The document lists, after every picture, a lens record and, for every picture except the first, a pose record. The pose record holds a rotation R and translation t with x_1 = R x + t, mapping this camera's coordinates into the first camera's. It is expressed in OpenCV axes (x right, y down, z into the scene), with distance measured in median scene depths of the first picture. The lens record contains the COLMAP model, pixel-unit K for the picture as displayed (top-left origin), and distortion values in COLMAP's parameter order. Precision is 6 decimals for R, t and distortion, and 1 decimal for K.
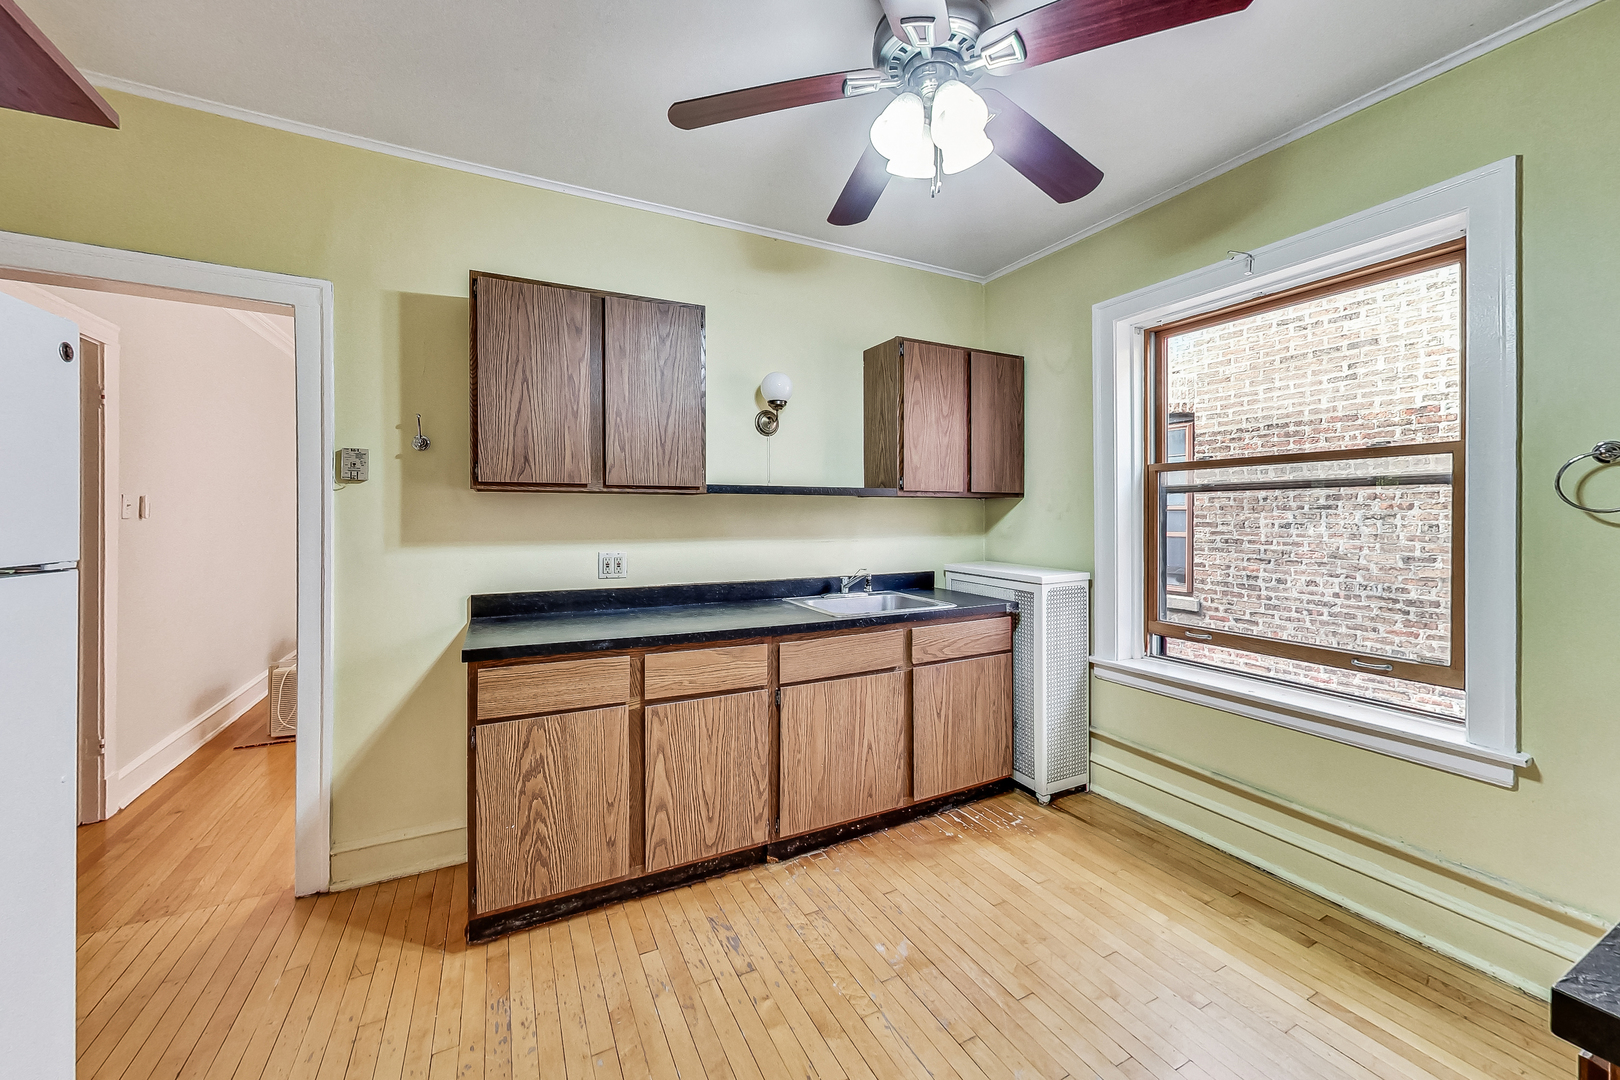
lens RADIAL K [[610.7, 0, 811.4], [0, 610.7, 508.9], [0, 0, 1]] dist [0.000220, -0.000051]
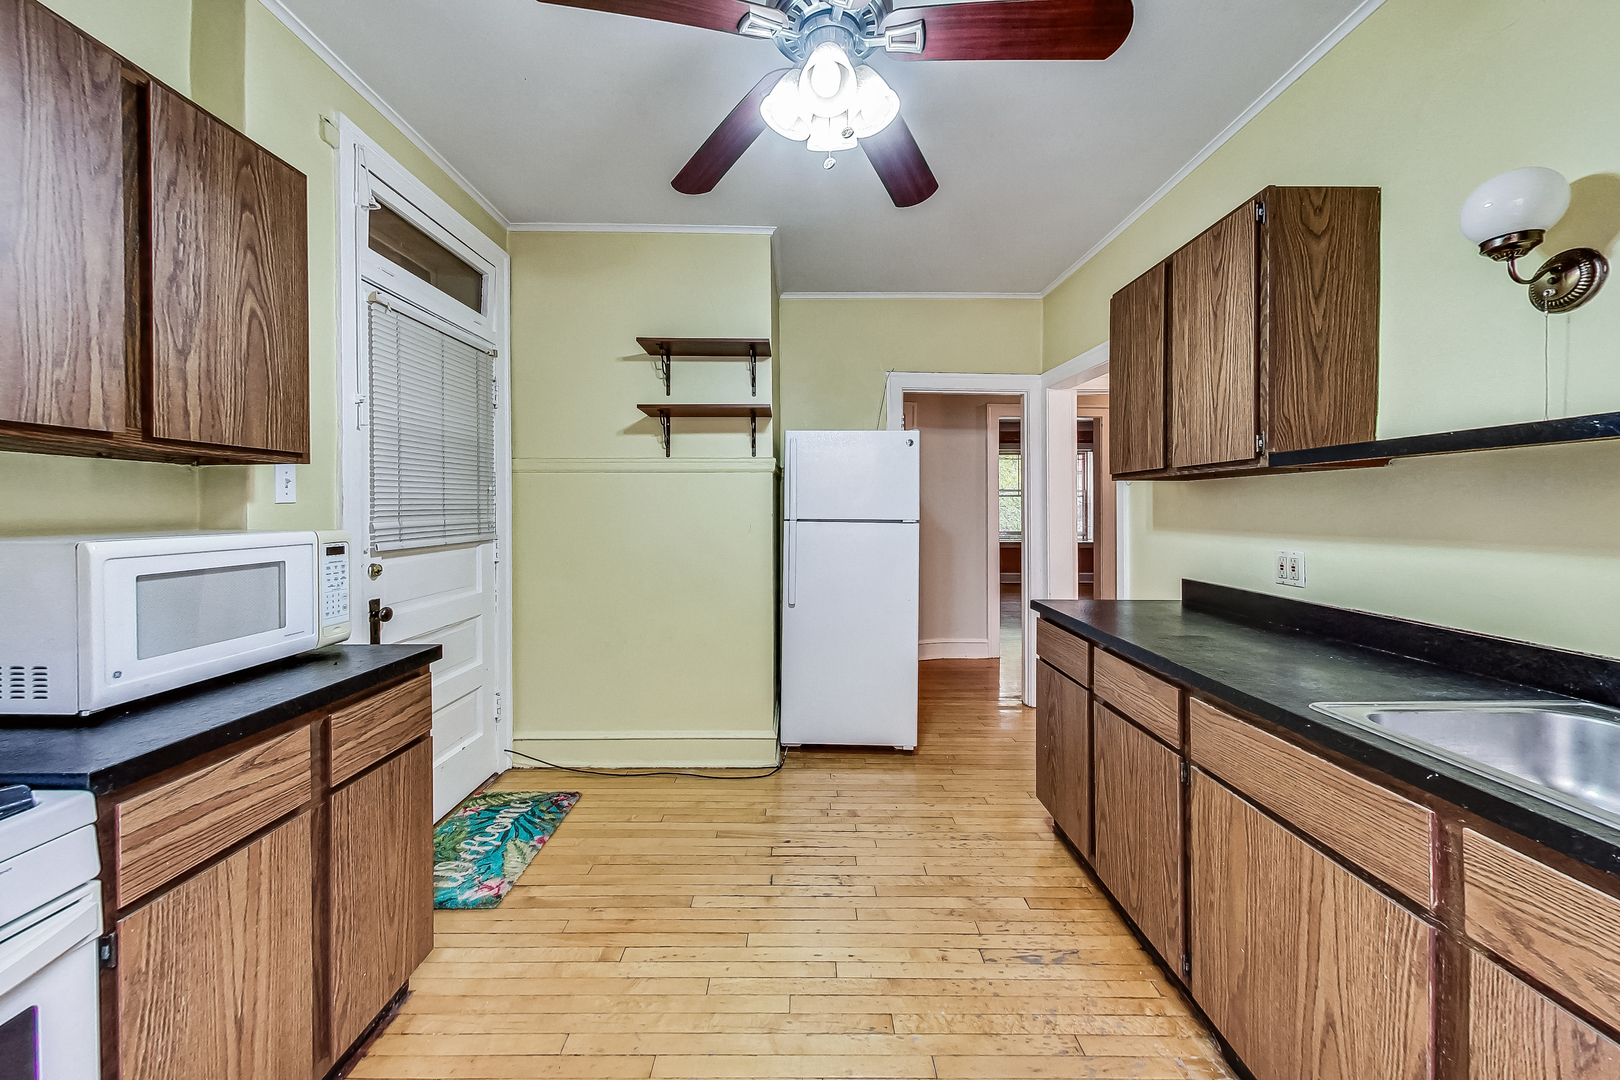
lens RADIAL K [[610.7, 0, 811.4], [0, 610.7, 508.9], [0, 0, 1]] dist [0.000220, -0.000051]
pose [[-0.447552, 0.004060, -0.894248, 0.813026], [0.004984, 0.999985, 0.002046, 0.019842], [0.894244, -0.003541, -0.447566, 1.068554]]
